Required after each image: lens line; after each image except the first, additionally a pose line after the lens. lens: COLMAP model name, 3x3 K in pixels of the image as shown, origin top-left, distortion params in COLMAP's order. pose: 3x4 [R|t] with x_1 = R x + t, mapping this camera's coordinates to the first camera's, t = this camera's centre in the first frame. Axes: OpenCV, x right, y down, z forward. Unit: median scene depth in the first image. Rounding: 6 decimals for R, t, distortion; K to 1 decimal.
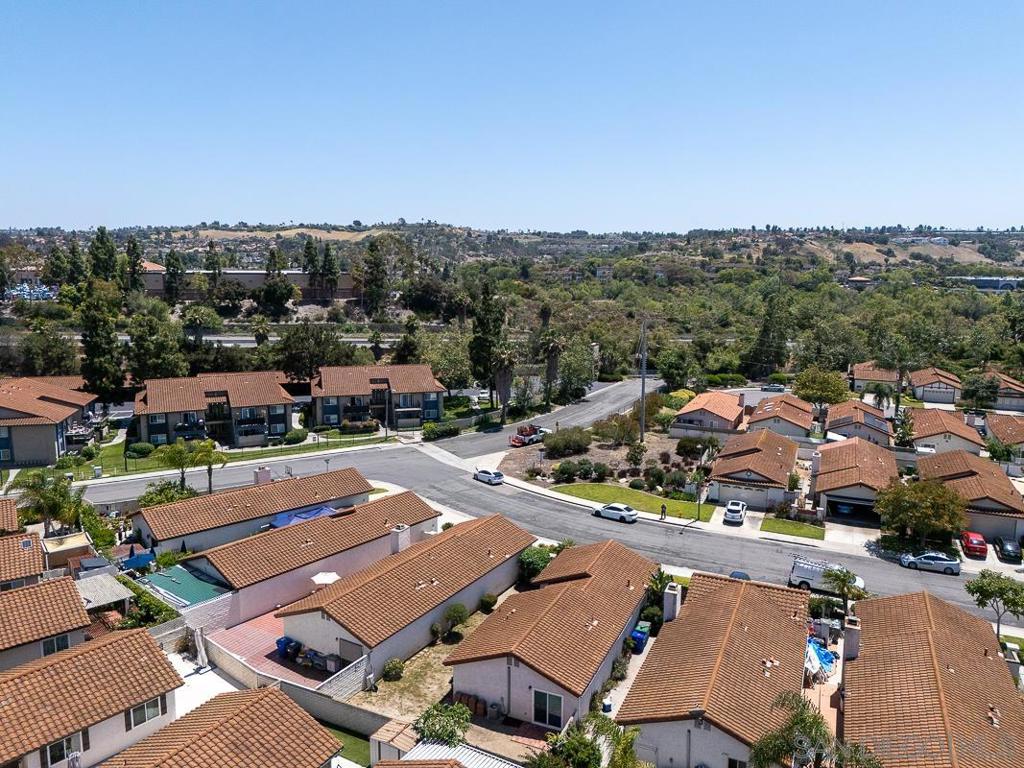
lens RADIAL K [[750.1, 0, 508.3], [0, 750.1, 379.7], [0, 0, 1]] dist [0.081500, -0.076684]
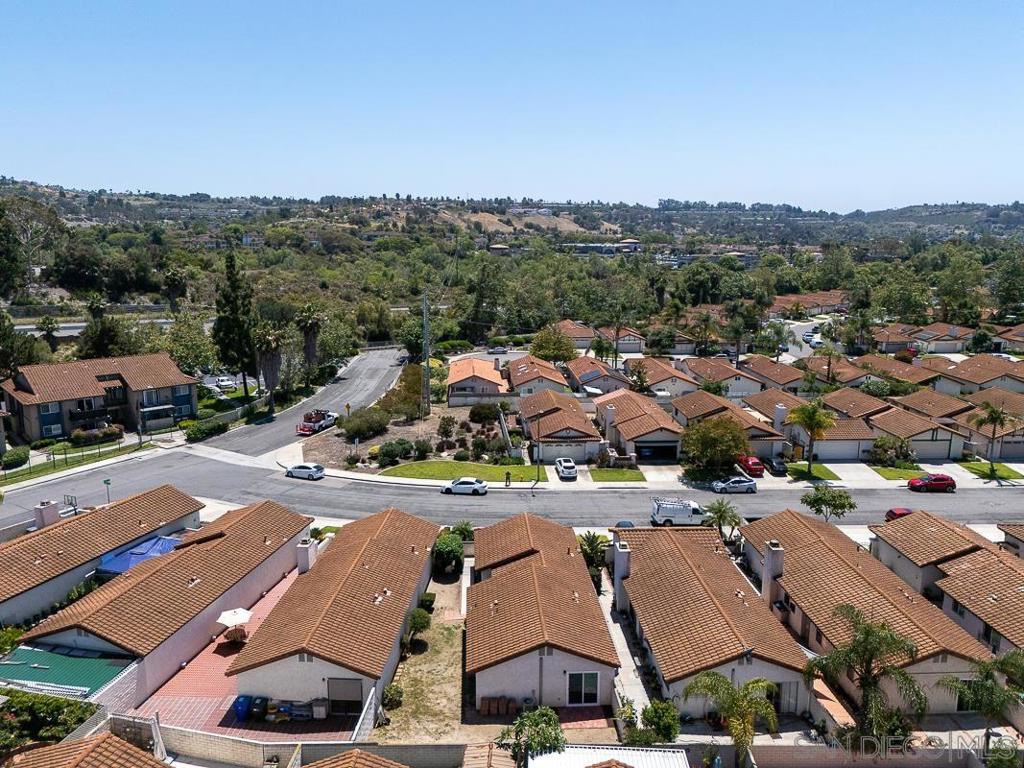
lens RADIAL K [[750.1, 0, 509.9], [0, 750.1, 384.3], [0, 0, 1]] dist [0.081500, -0.076684]
pose [[0.887783, -0.094898, 0.450372, -0.207079], [0.073145, 0.995168, 0.065507, -0.017335], [-0.454412, -0.025213, 0.890435, 0.076051]]
